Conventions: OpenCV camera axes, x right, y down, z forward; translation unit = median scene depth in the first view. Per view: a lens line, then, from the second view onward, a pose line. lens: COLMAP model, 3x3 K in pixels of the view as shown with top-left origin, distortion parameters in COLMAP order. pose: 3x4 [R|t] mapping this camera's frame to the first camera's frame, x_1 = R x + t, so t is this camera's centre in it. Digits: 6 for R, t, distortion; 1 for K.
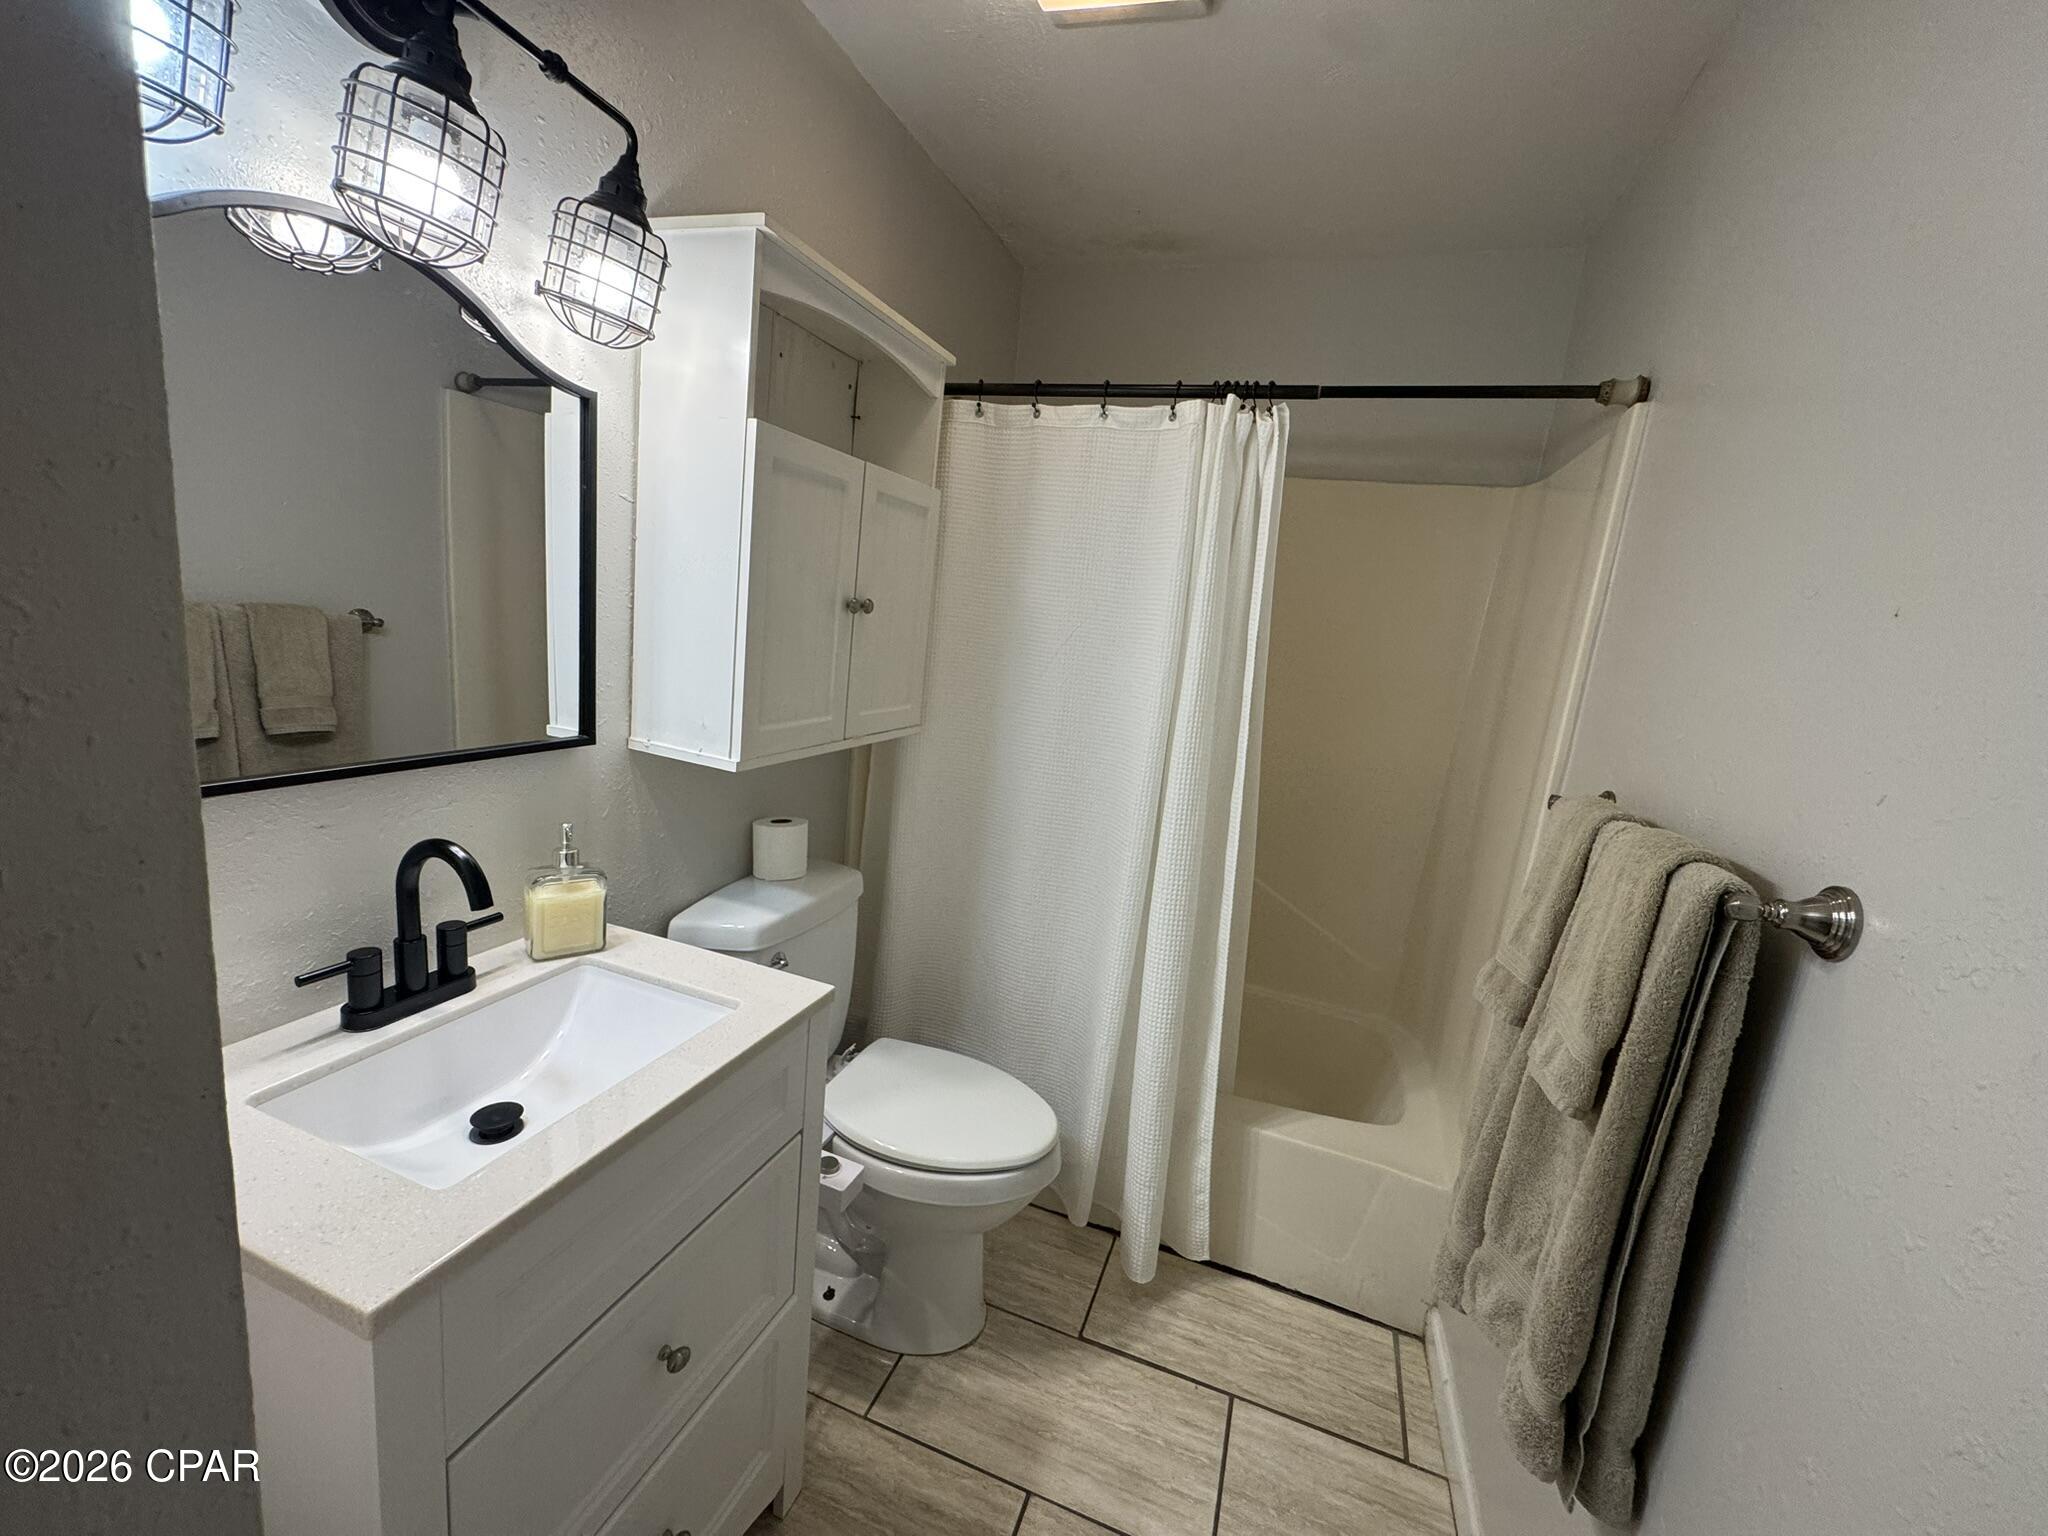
lens RADIAL K [[821.9, 0, 1032.0], [0, 821.9, 763.2], [0, 0, 1]] dist [-0.003126, 0.000554]
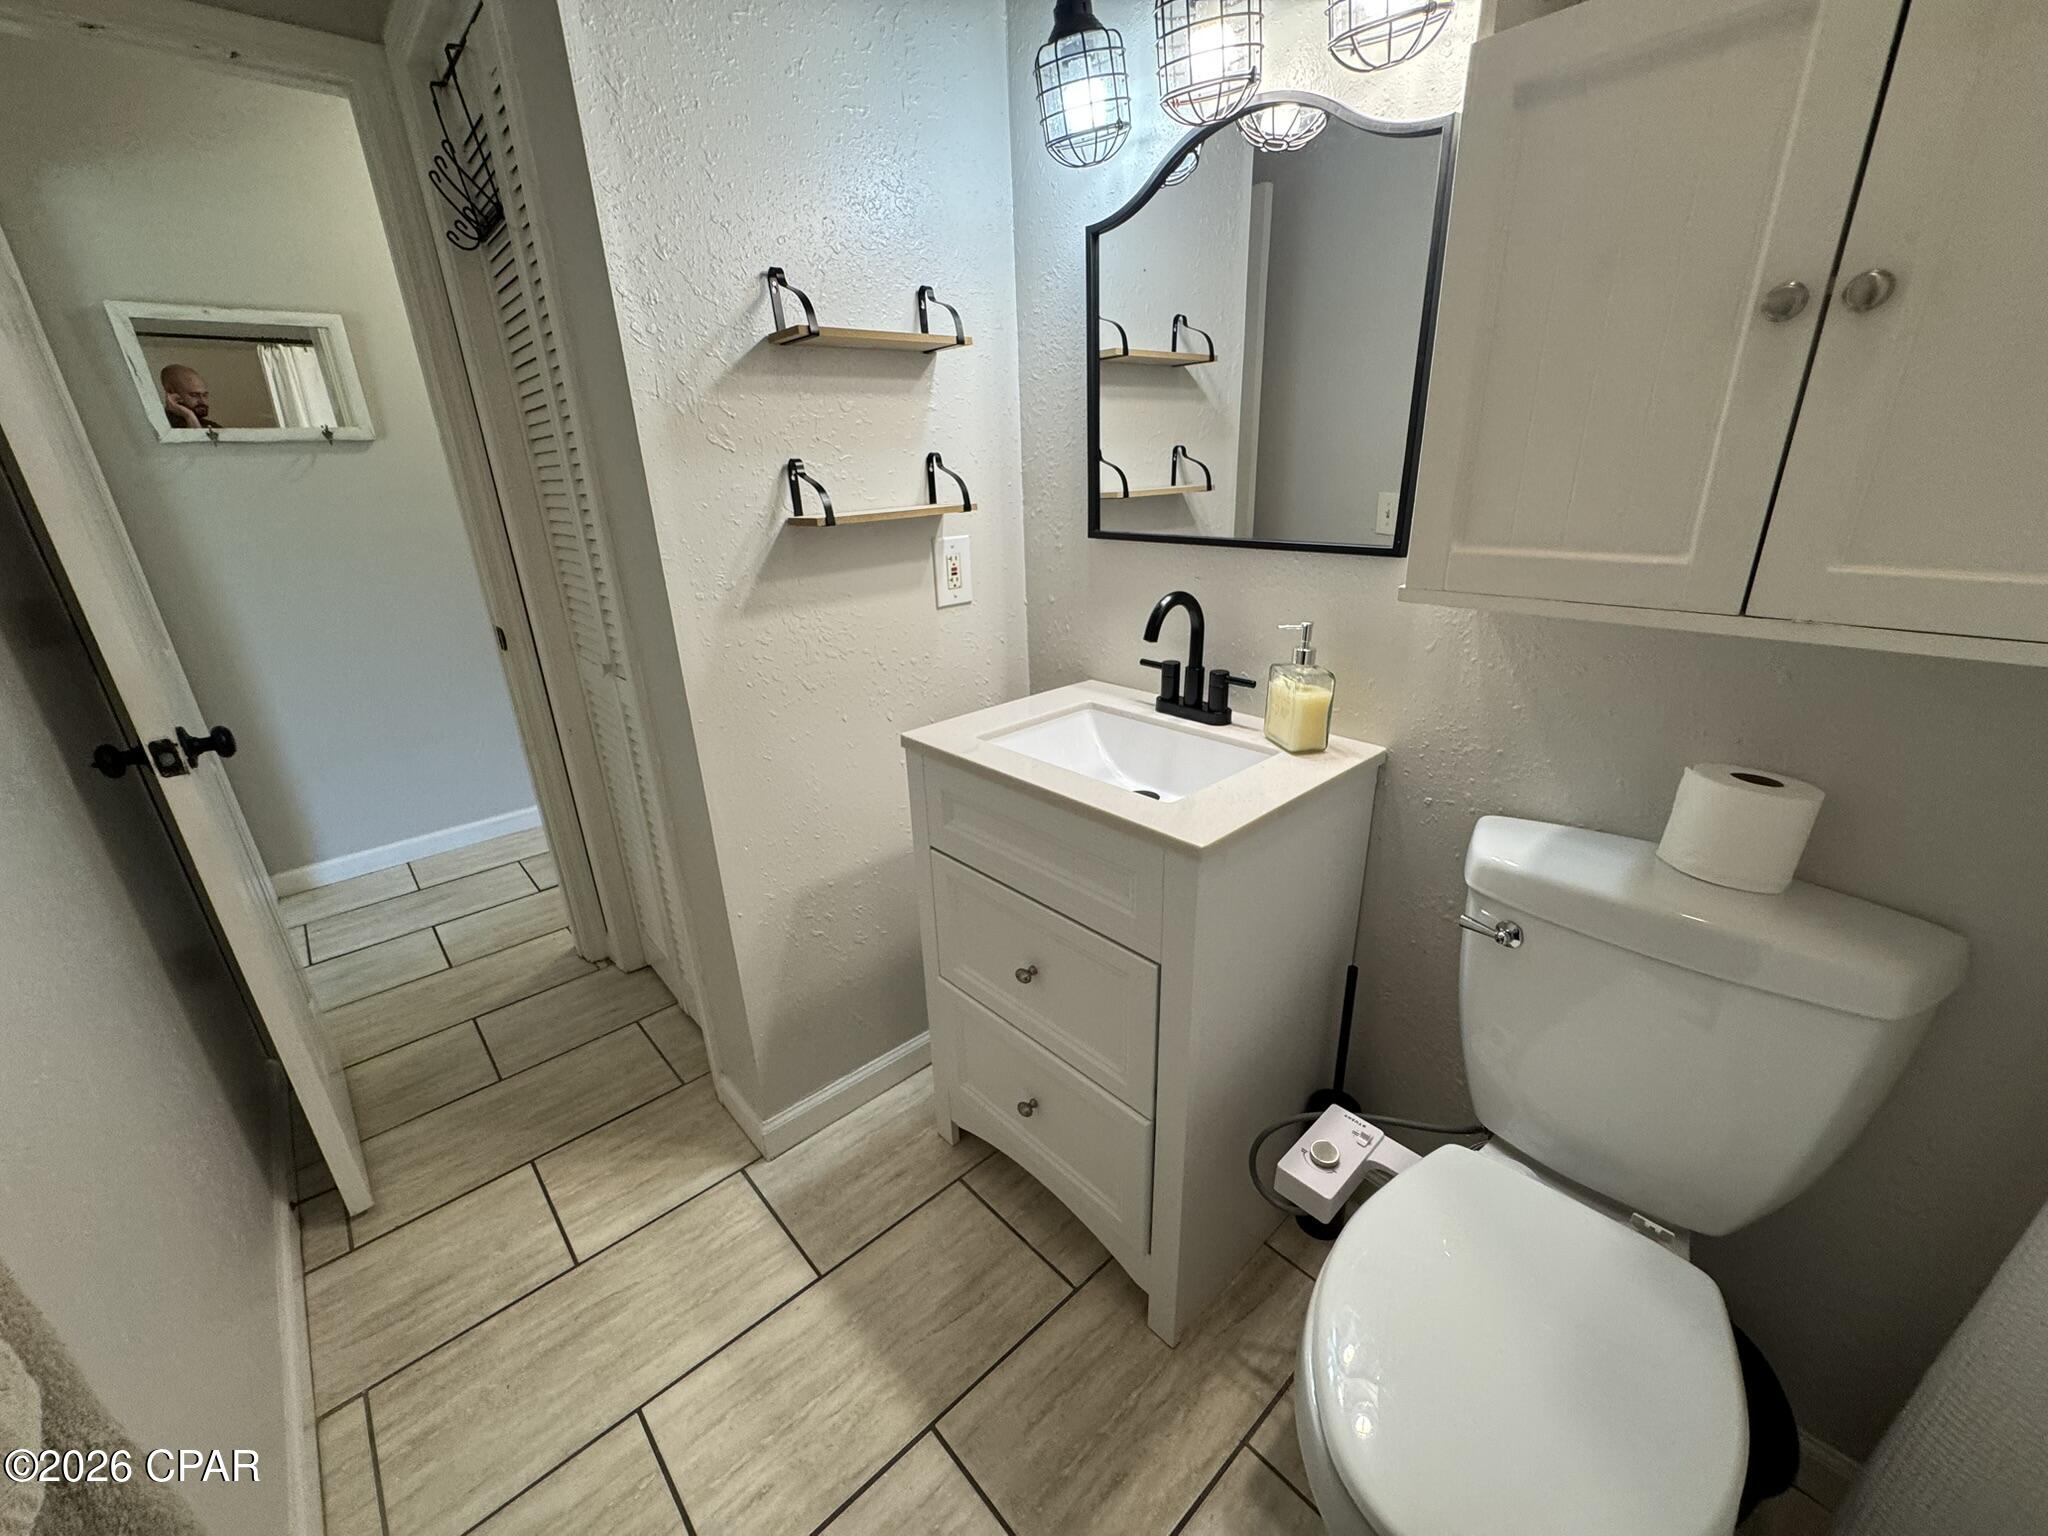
lens RADIAL K [[821.9, 0, 1034.5], [0, 821.9, 776.6], [0, 0, 1]] dist [-0.003126, 0.000554]
pose [[-0.459109, 0.231992, -0.857554, 0.469765], [-0.184866, 0.919221, 0.347647, -0.039577], [0.868932, 0.318140, -0.379135, 1.021890]]
